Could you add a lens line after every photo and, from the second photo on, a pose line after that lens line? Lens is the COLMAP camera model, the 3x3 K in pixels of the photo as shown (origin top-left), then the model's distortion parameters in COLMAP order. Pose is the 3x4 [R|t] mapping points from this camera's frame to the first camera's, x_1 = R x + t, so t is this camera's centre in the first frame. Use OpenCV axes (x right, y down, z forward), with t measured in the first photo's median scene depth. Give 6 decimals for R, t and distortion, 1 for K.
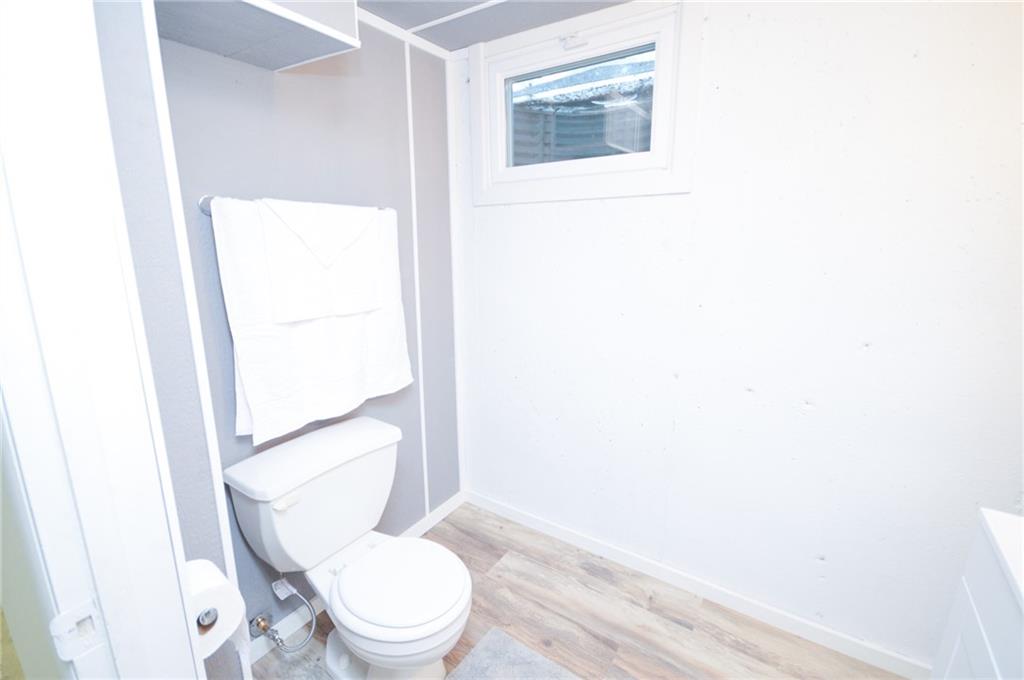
lens RADIAL K [[457.1, 0, 514.9], [0, 457.1, 341.8], [0, 0, 1]] dist [-0.001552, -0.000842]
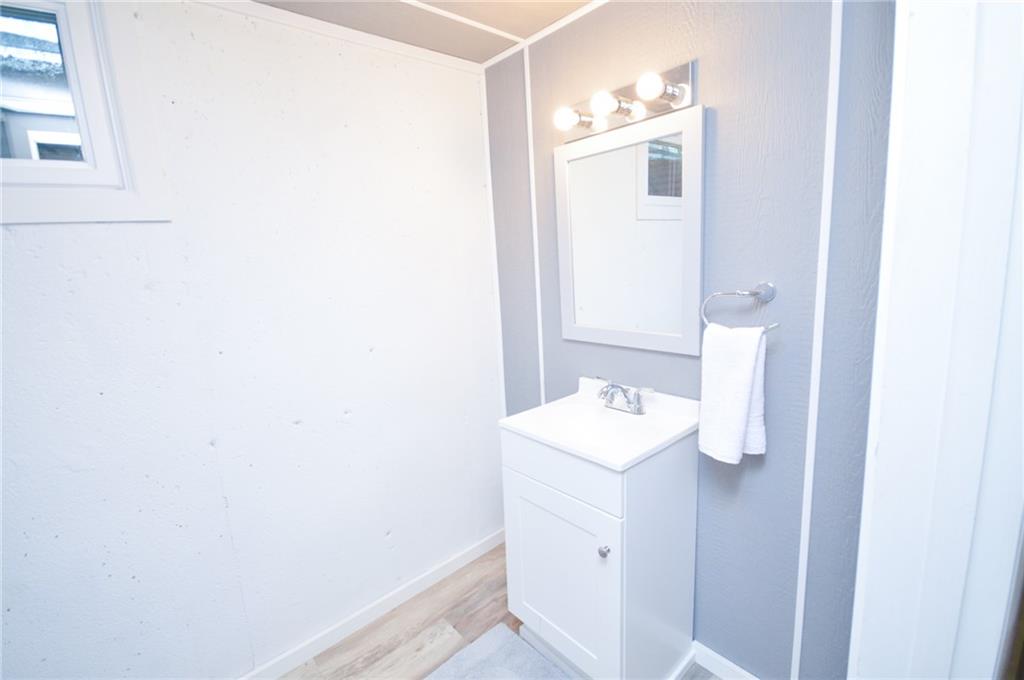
lens RADIAL K [[457.1, 0, 513.2], [0, 457.1, 335.0], [0, 0, 1]] dist [-0.001552, -0.000842]
pose [[0.250208, -0.187215, 0.949919, -0.267049], [0.269782, 0.955750, 0.117304, -0.064316], [-0.929846, 0.226921, 0.289643, 0.242111]]
